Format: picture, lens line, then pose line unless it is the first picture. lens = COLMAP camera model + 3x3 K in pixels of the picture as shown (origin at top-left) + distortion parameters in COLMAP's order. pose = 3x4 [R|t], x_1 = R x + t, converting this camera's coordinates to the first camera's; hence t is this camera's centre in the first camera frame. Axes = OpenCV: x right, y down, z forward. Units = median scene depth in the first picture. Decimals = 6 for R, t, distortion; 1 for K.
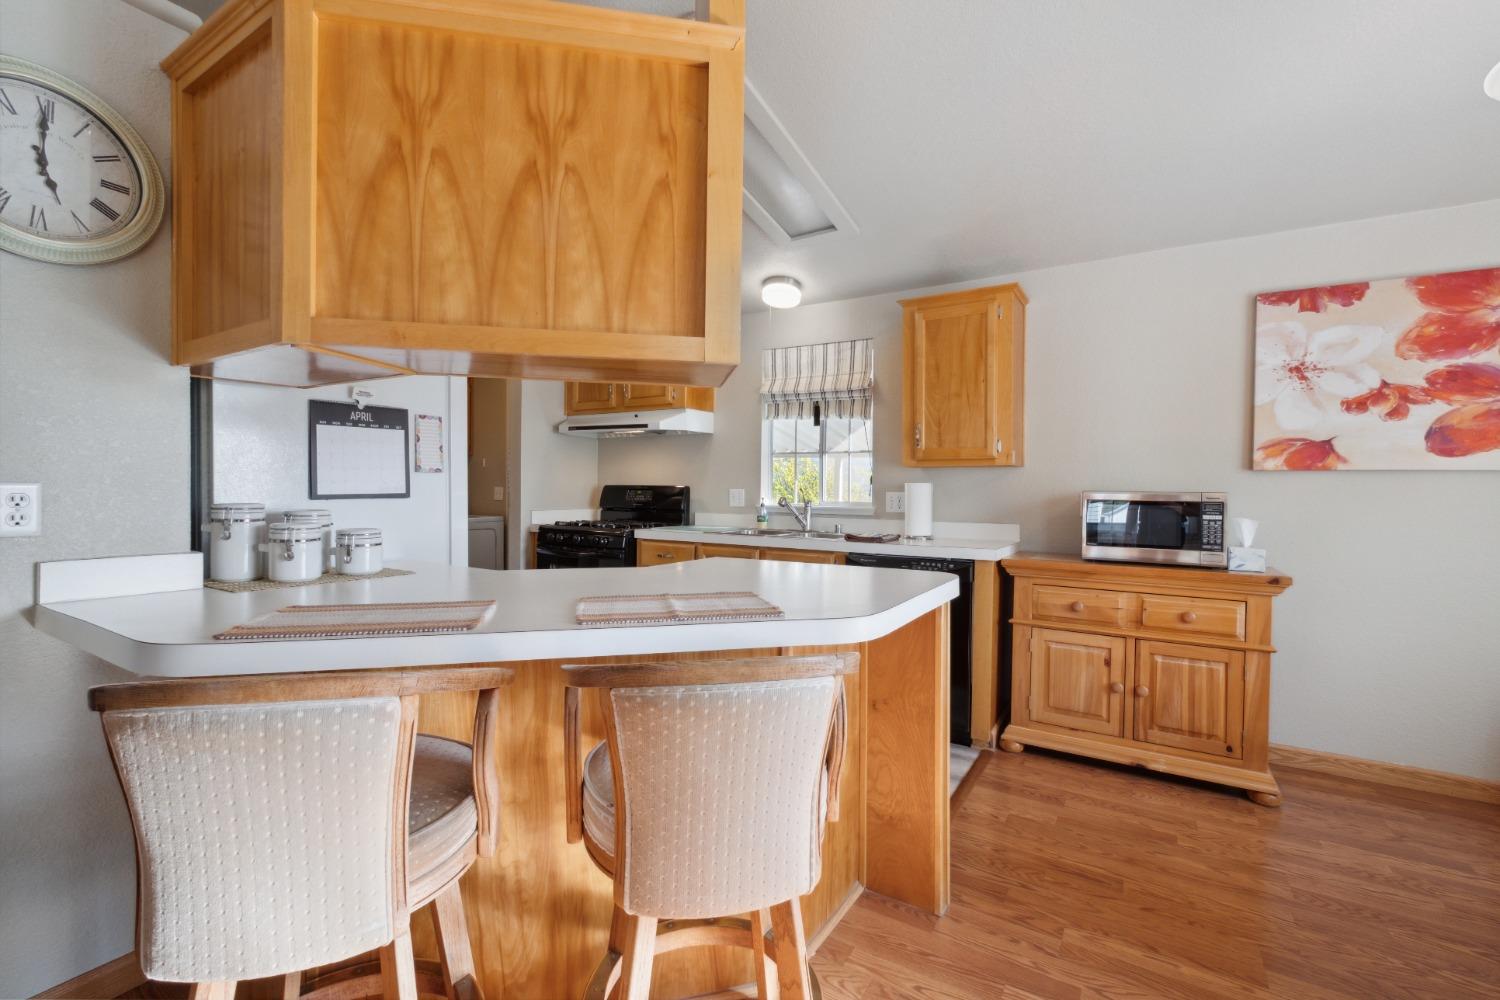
lens RADIAL K [[654.2, 0, 751.1], [0, 654.2, 493.1], [0, 0, 1]] dist [-0.007111, 0.001451]
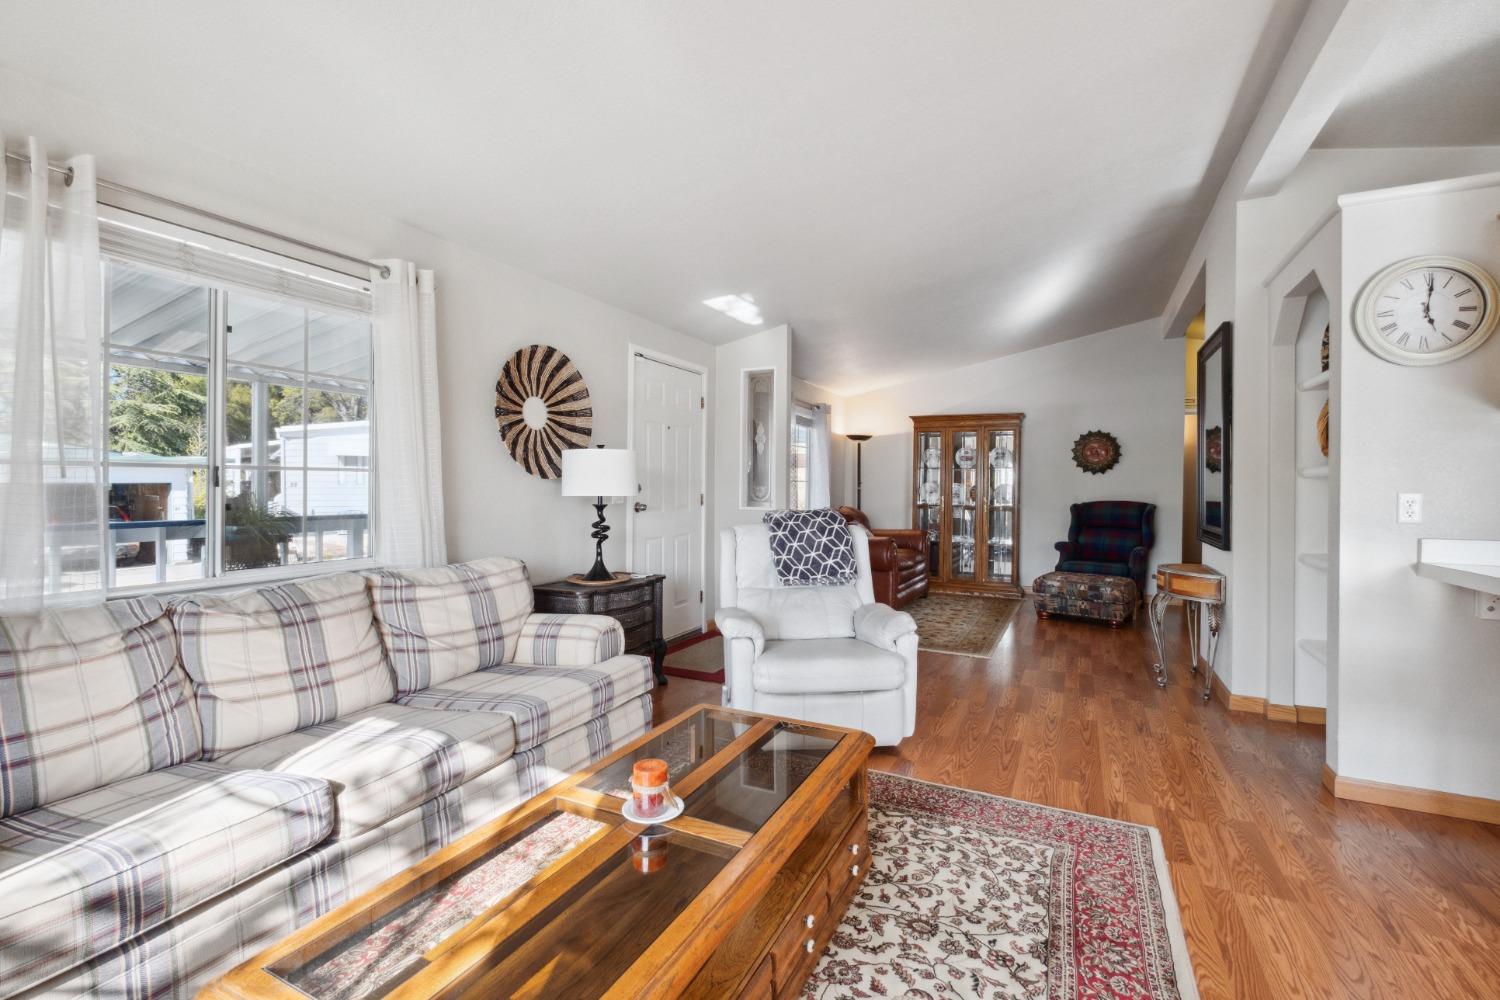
lens RADIAL K [[654.2, 0, 753.3], [0, 654.2, 488.0], [0, 0, 1]] dist [-0.007111, 0.001451]
pose [[0.116588, -0.005460, -0.993165, 0.428987], [-0.019888, 0.999772, -0.007831, 0.019509], [0.992981, 0.020665, 0.116453, -0.984838]]
